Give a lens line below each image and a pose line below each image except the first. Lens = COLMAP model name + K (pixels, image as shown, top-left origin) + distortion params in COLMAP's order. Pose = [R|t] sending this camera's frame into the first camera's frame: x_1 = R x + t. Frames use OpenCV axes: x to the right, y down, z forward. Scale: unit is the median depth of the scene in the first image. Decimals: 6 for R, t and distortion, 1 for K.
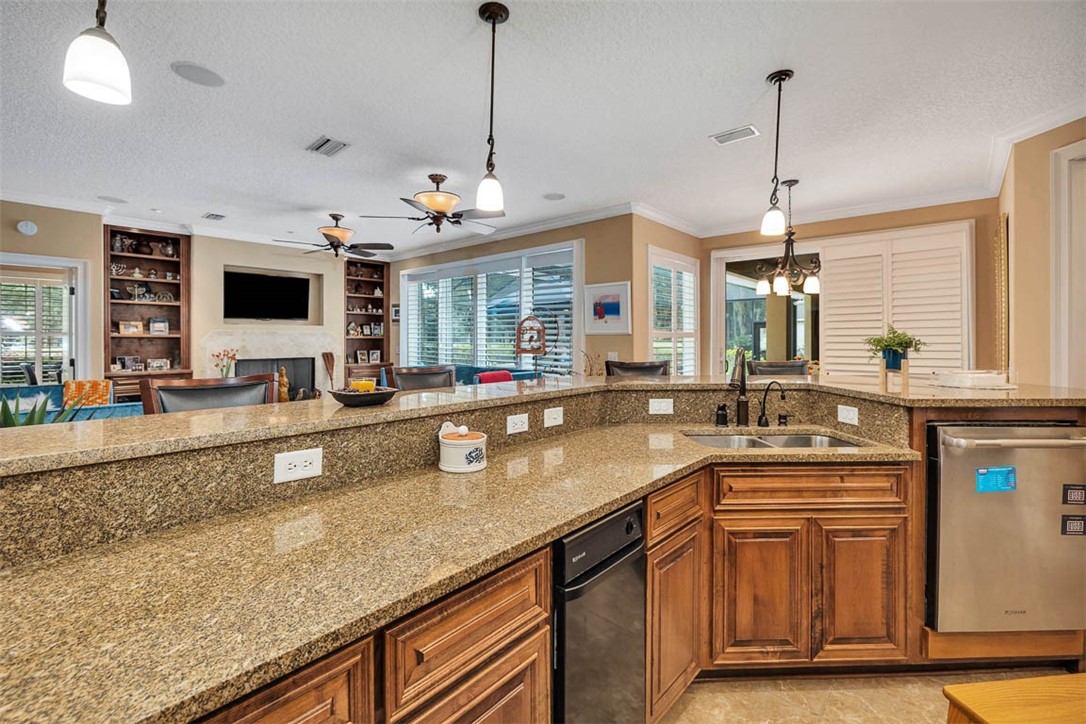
lens RADIAL K [[470.3, 0, 543.9], [0, 470.3, 338.0], [0, 0, 1]] dist [-0.001605, -0.000767]
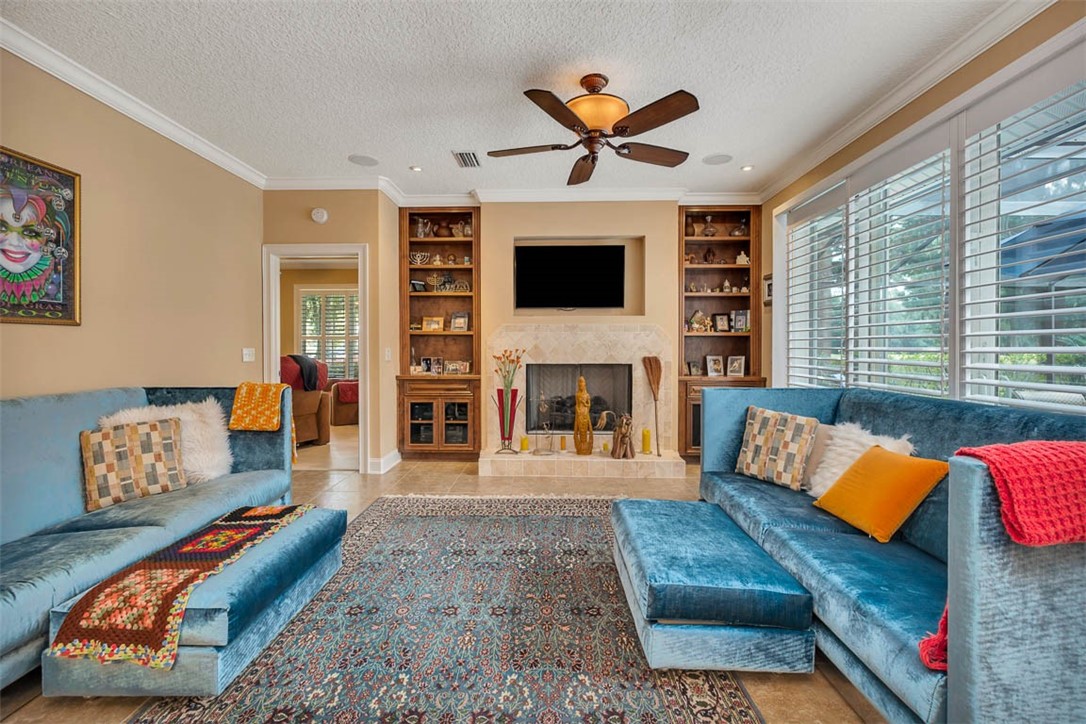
lens RADIAL K [[466.7, 0, 539.7], [0, 466.7, 352.7], [0, 0, 1]] dist [-0.003131, 0.000018]
pose [[0.641305, 0.004234, -0.767275, -0.077206], [0.000243, 0.999984, 0.005721, 0.023581], [0.767286, -0.003855, 0.641293, 0.530610]]
